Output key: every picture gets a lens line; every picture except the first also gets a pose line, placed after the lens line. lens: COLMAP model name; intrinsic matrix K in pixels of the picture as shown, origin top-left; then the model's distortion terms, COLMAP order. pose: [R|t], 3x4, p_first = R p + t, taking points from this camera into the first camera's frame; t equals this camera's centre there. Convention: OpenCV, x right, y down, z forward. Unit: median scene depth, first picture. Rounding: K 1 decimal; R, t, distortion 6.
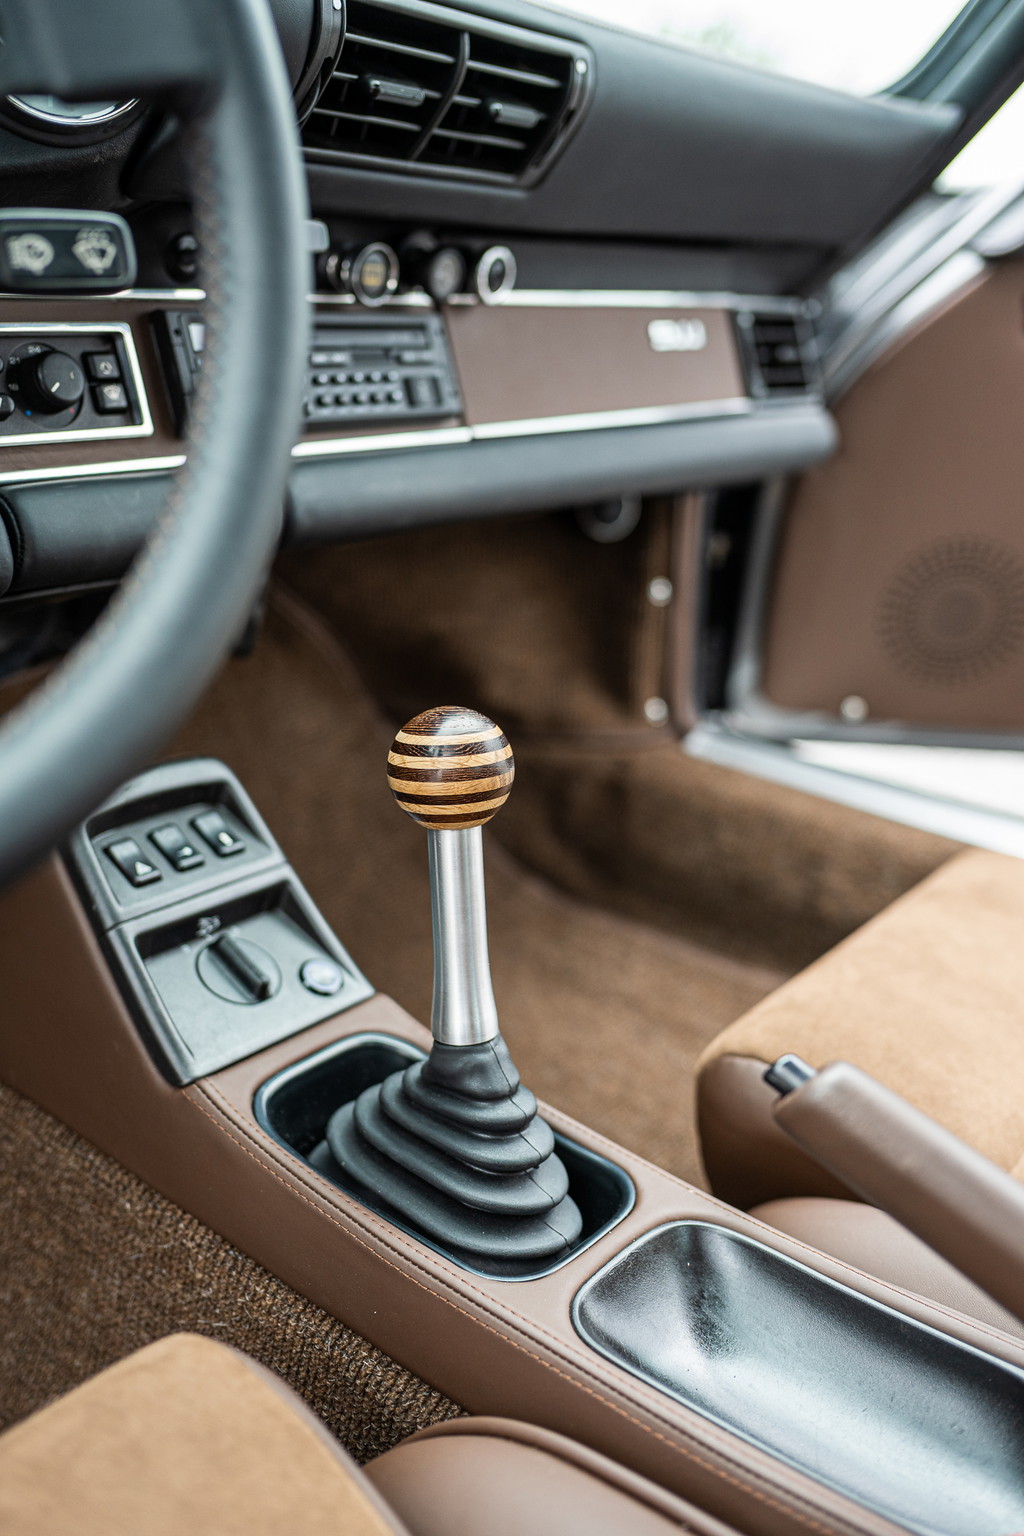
lens RADIAL K [[1510.2, 0, 512.0], [0, 1510.2, 768.0], [0, 0, 1]] dist [-0.002416, 0.016504]
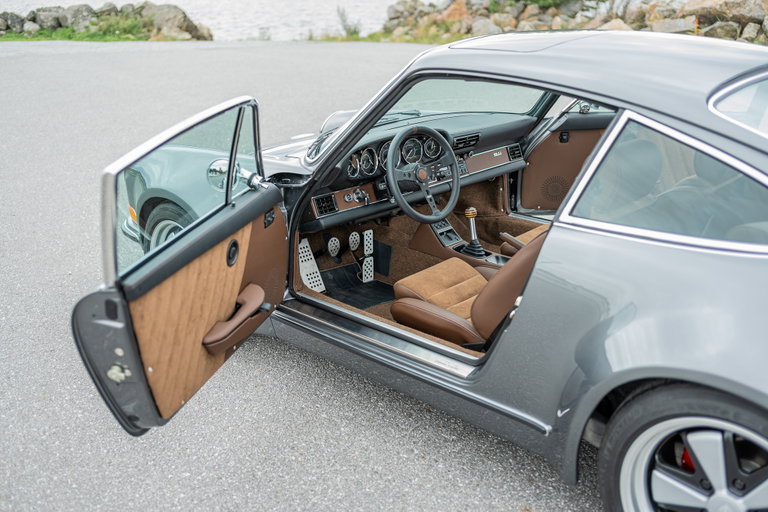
lens RADIAL K [[770.6, 0, 365.0], [0, 770.6, 253.9], [0, 0, 1]] dist [-0.008272, -0.006026]
pose [[0.987253, -0.061703, -0.146712, -0.000668], [0.059266, 0.998023, -0.020925, 0.298279], [0.147713, 0.011963, 0.988958, -3.698066]]
